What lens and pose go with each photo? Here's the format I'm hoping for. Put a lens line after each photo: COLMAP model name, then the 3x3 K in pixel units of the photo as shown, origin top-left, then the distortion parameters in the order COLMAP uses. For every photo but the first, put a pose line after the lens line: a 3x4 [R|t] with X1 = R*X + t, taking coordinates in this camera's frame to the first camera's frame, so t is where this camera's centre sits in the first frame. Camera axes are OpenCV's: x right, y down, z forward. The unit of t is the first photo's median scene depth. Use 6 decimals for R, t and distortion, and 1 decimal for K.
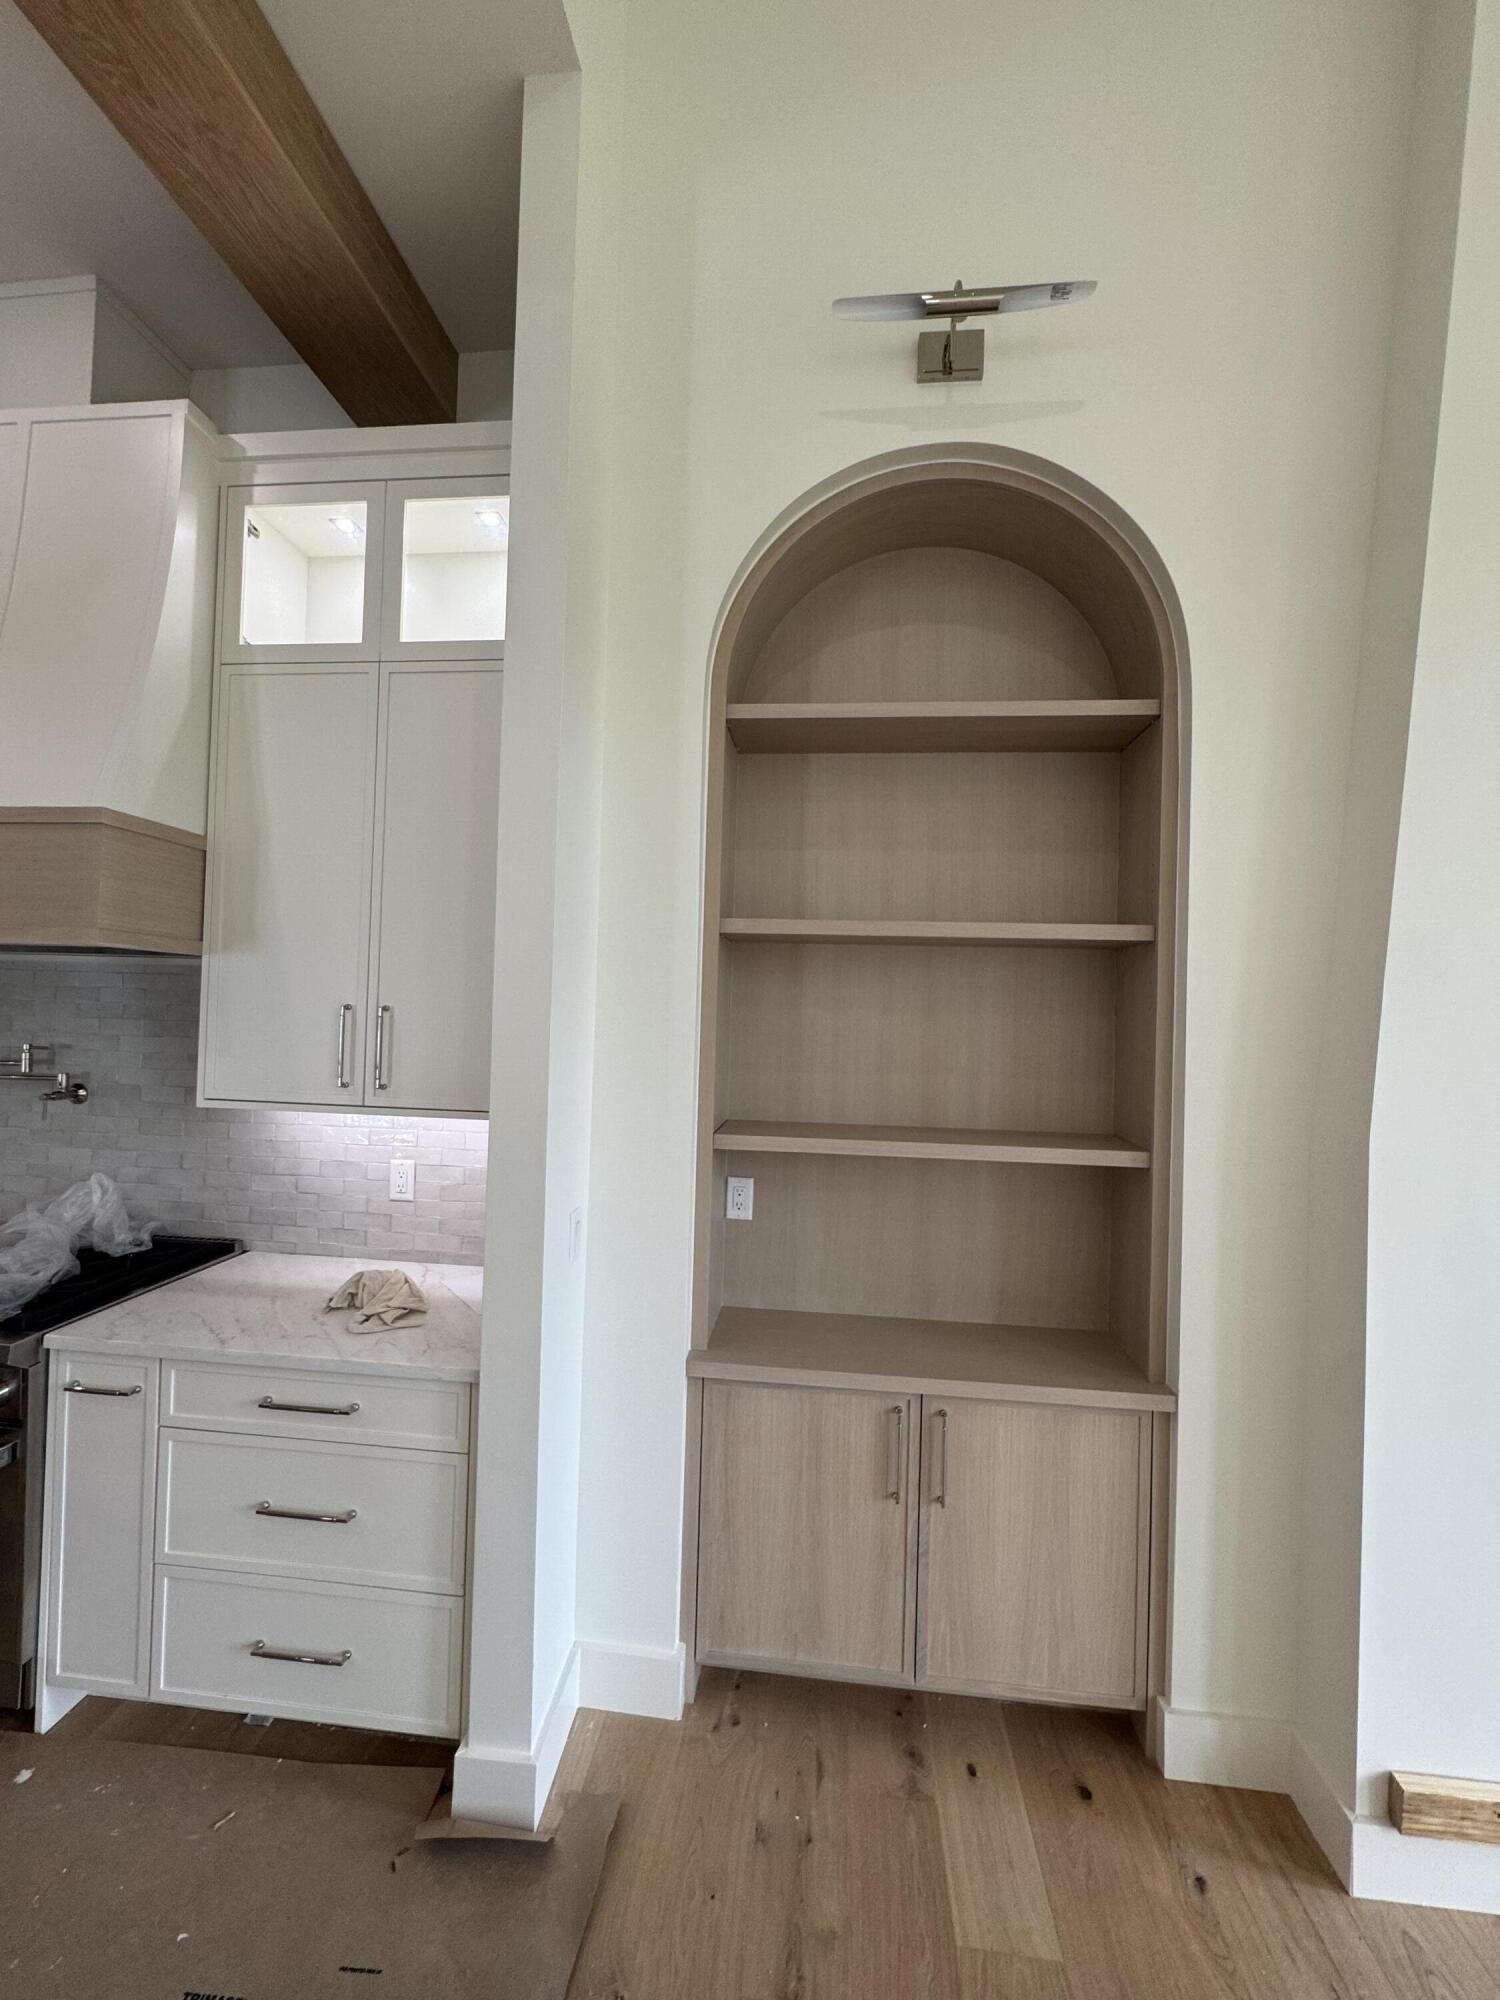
lens RADIAL K [[805.6, 0, 750.6], [0, 805.6, 997.9], [0, 0, 1]] dist [-0.005060, 0.000509]
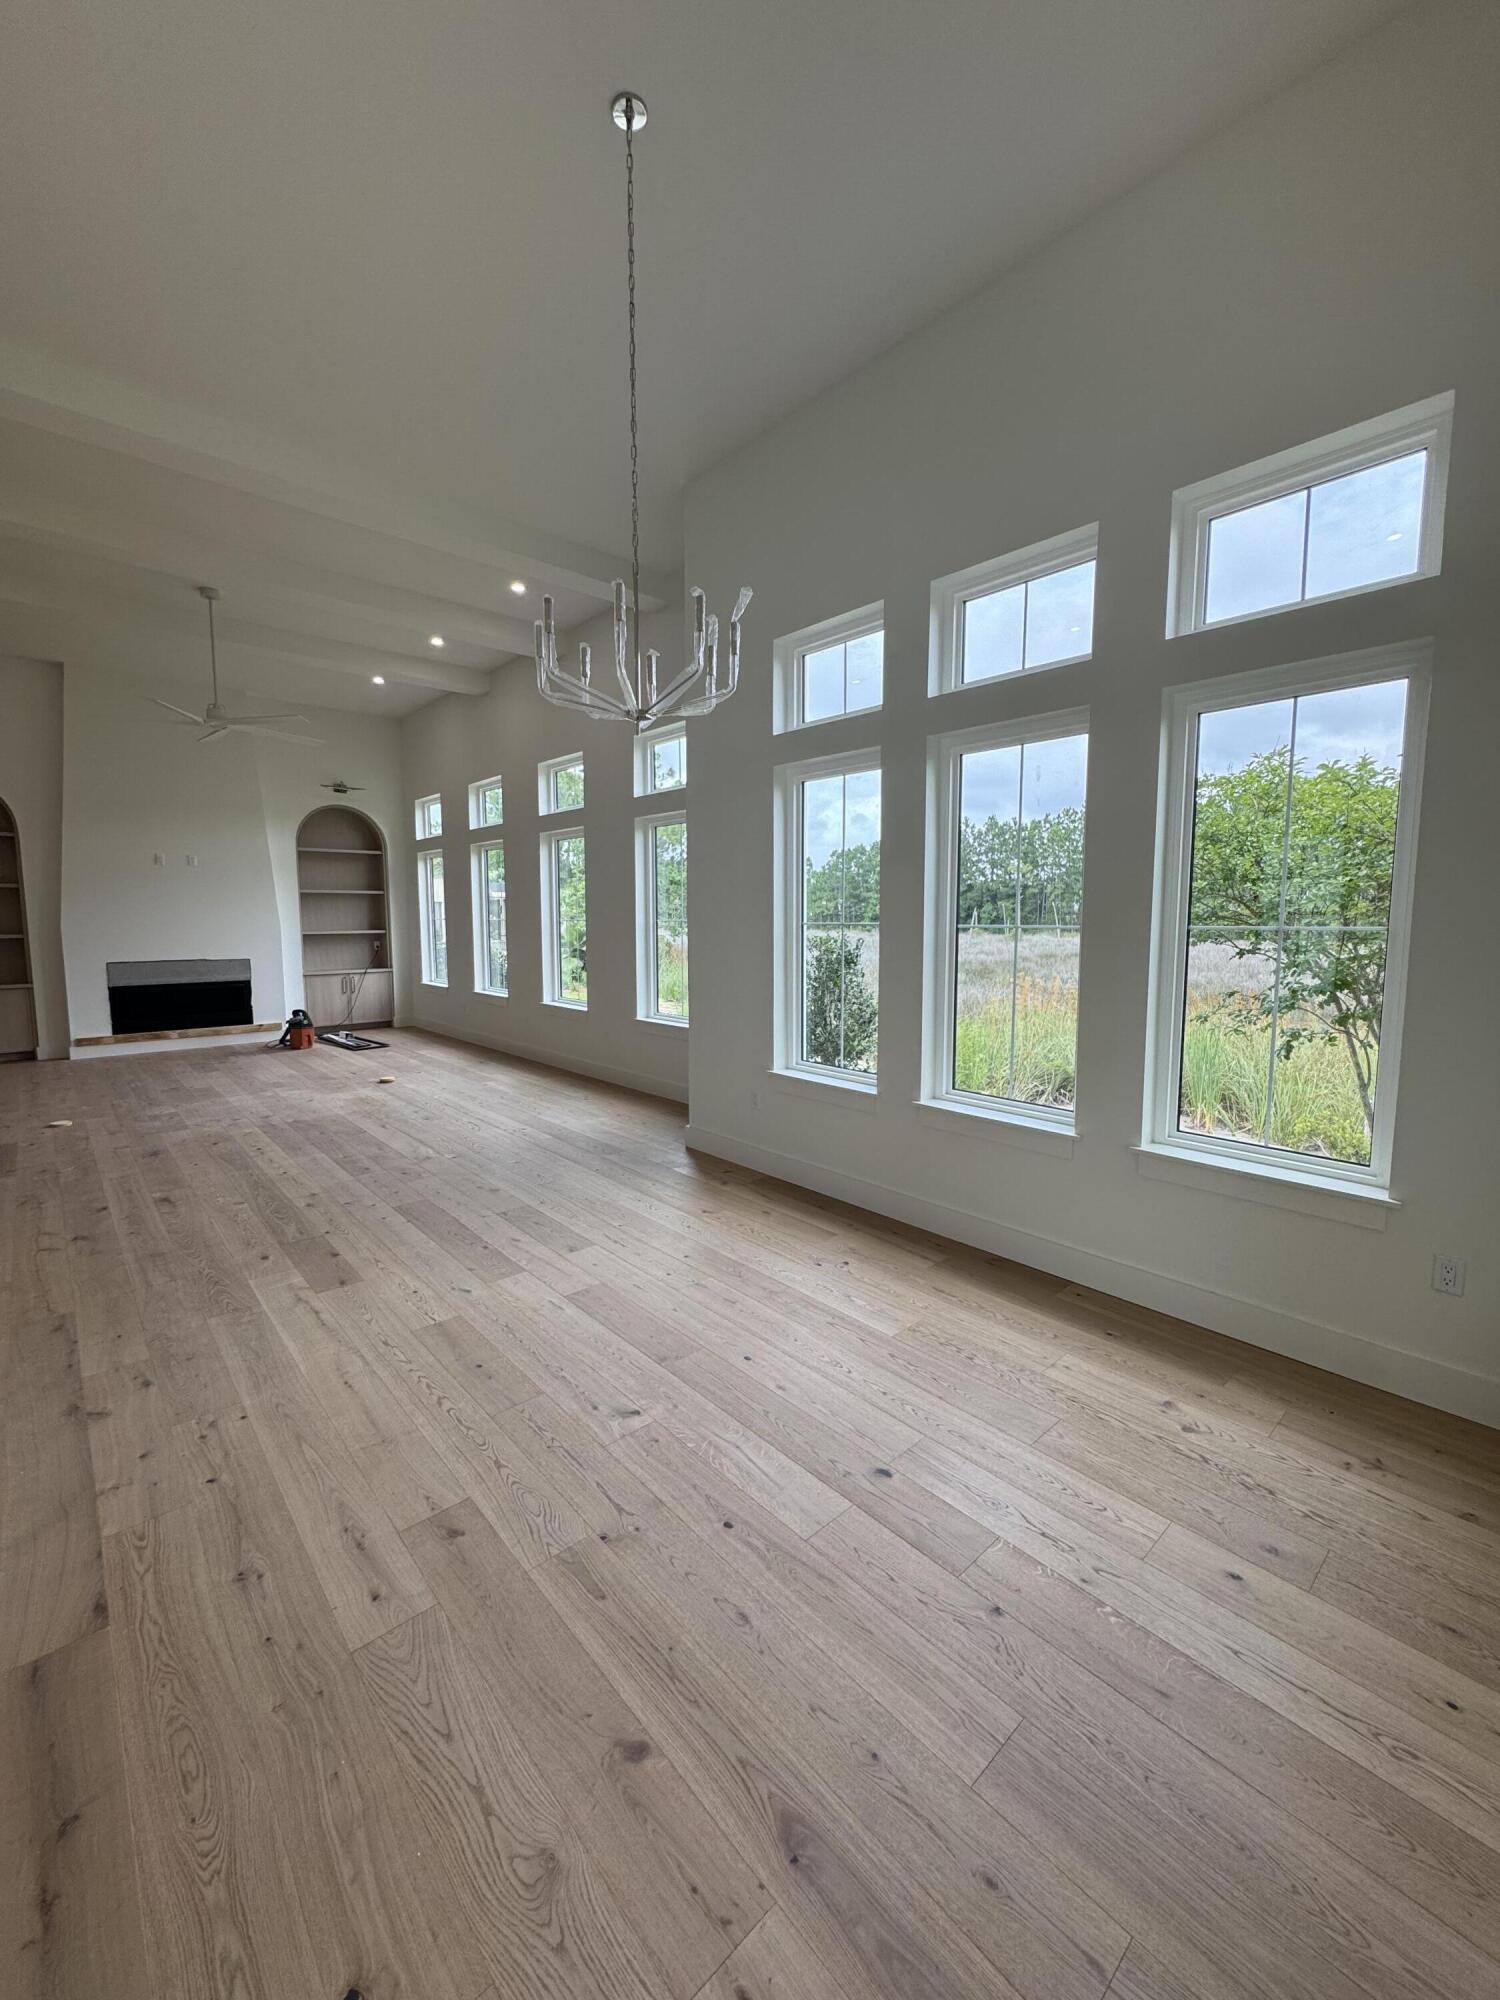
lens RADIAL K [[805.6, 0, 752.0], [0, 805.6, 997.8], [0, 0, 1]] dist [-0.005060, 0.000509]
pose [[0.674806, -0.107853, 0.730072, -2.016072], [0.009578, 0.990460, 0.137467, -0.101128], [-0.737933, -0.085771, 0.669401, -4.888025]]
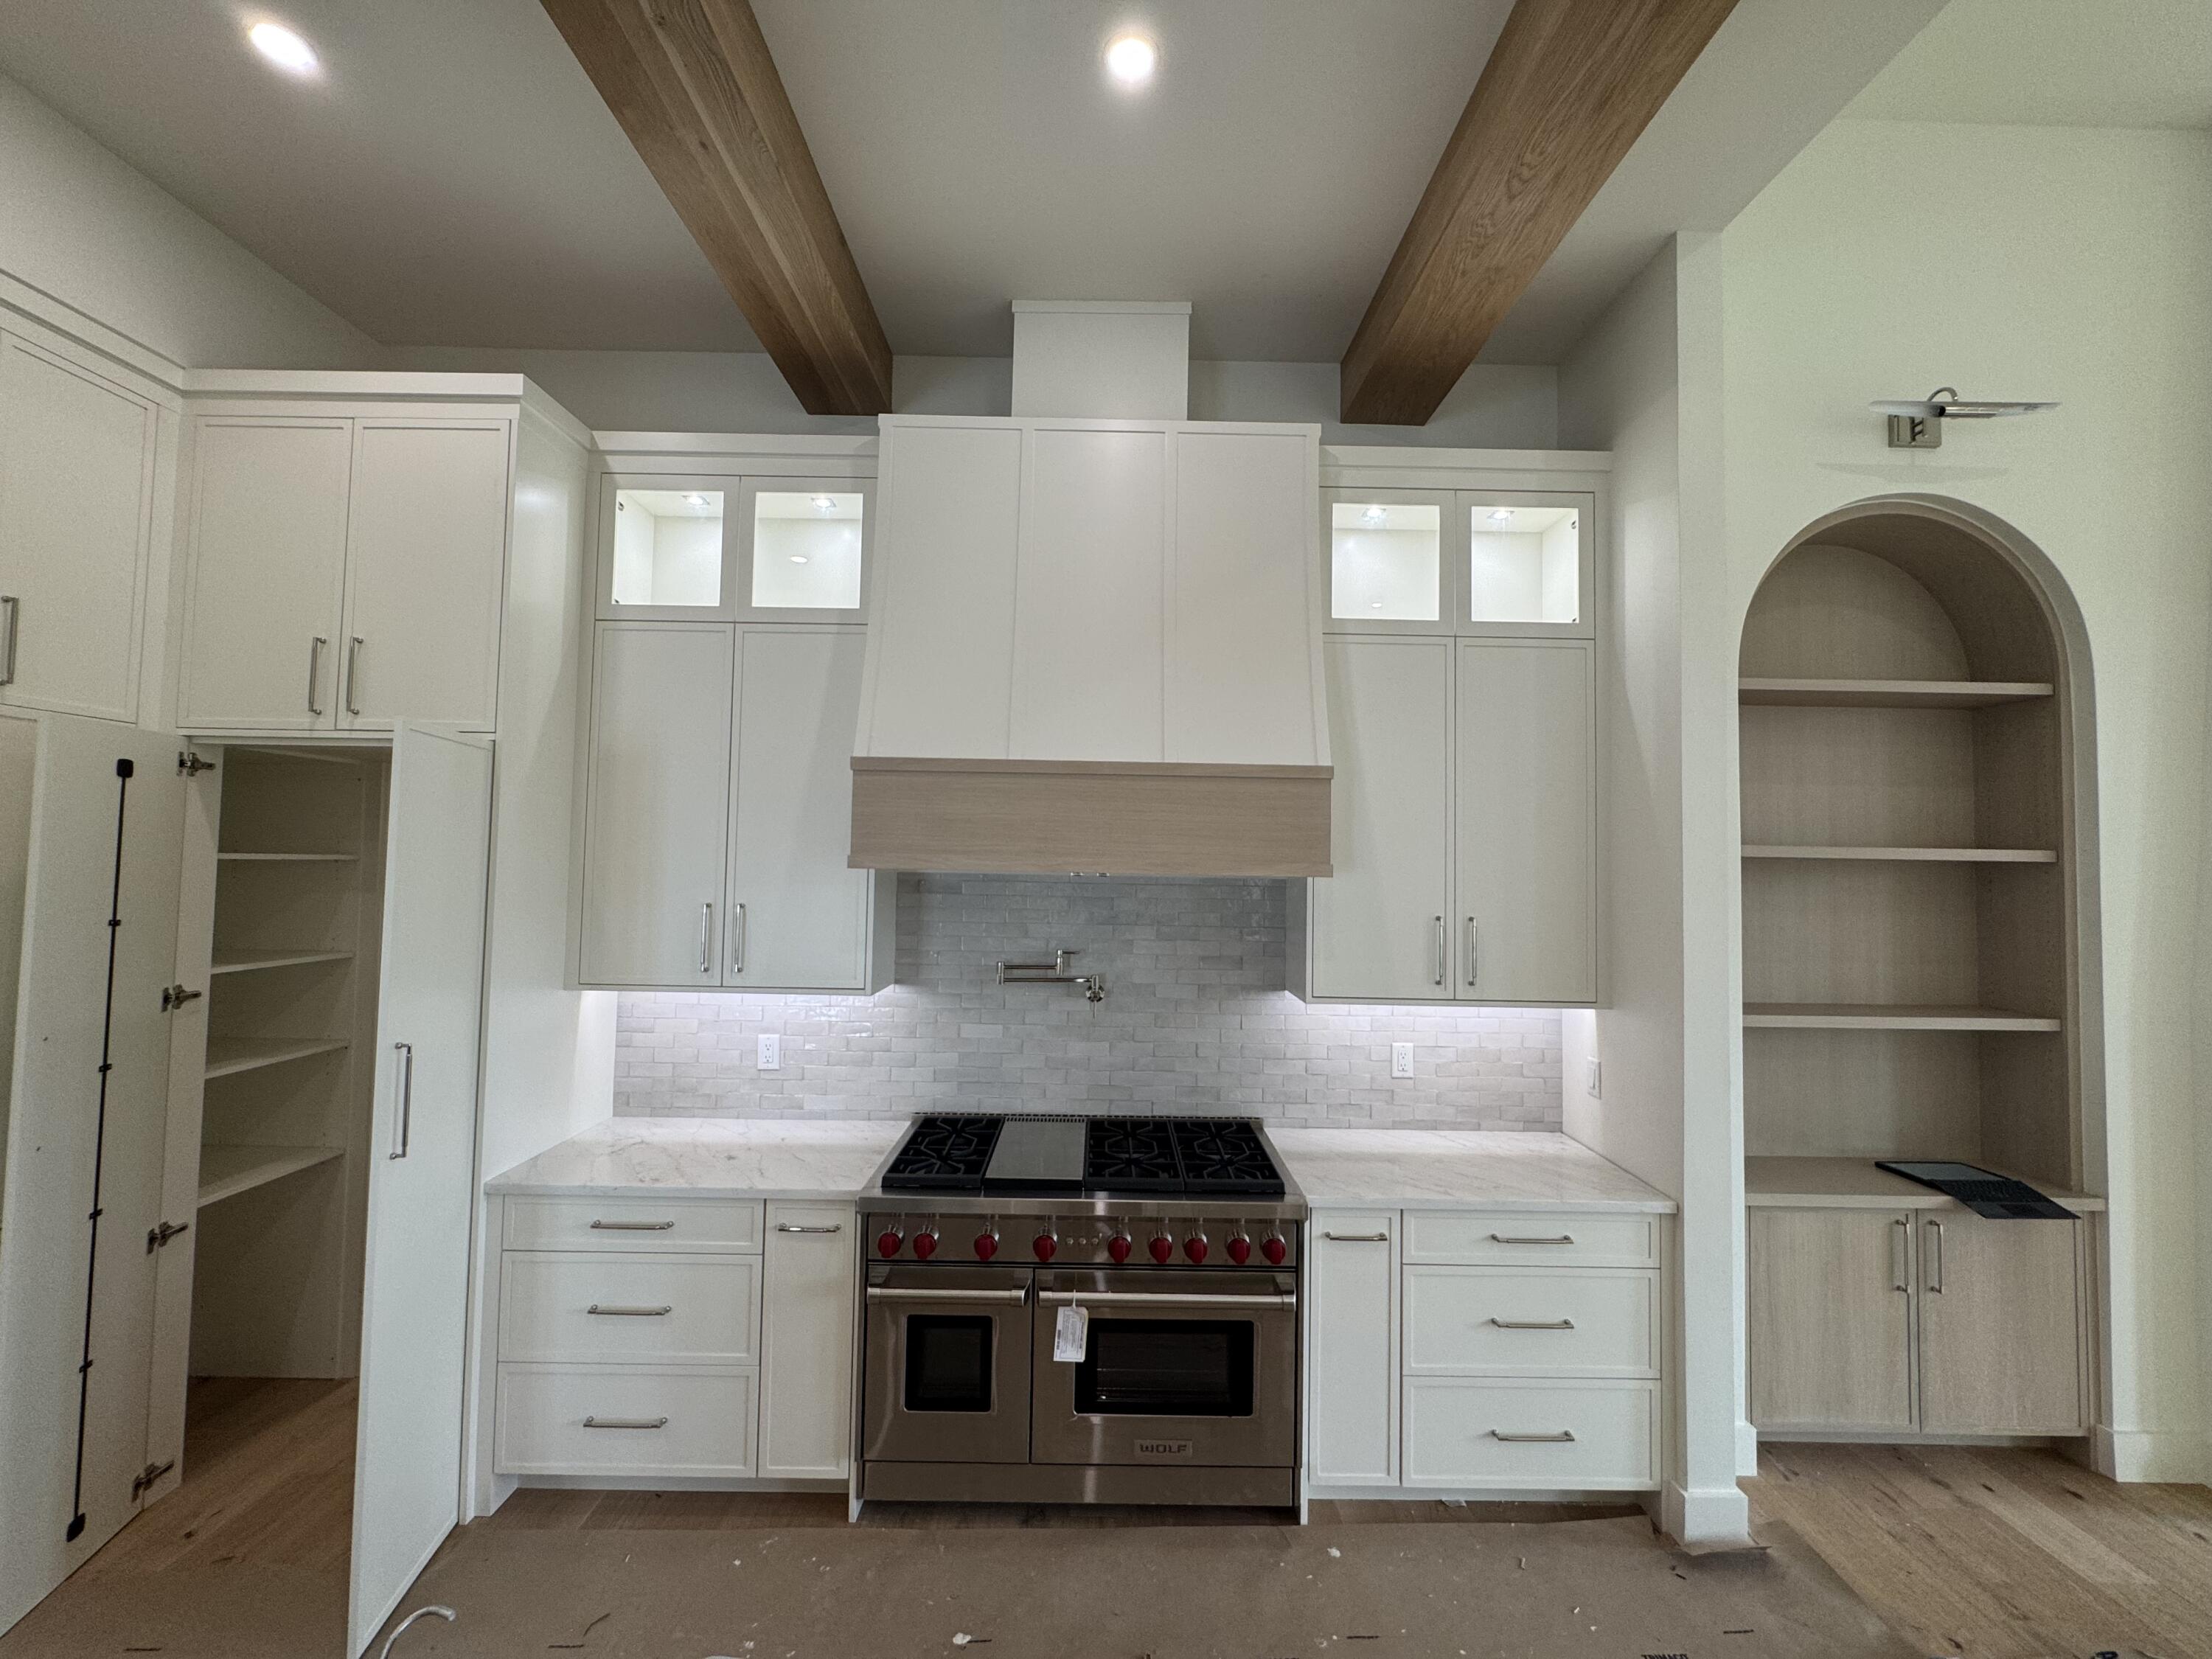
lens RADIAL K [[891.0, 0, 1115.2], [0, 891.0, 827.9], [0, 0, 1]] dist [-0.005060, 0.000509]
pose [[0.994706, -0.005870, 0.102592, -1.214833], [0.008306, 0.999693, -0.023331, -0.106205], [-0.102424, 0.024060, 0.994450, -0.318164]]
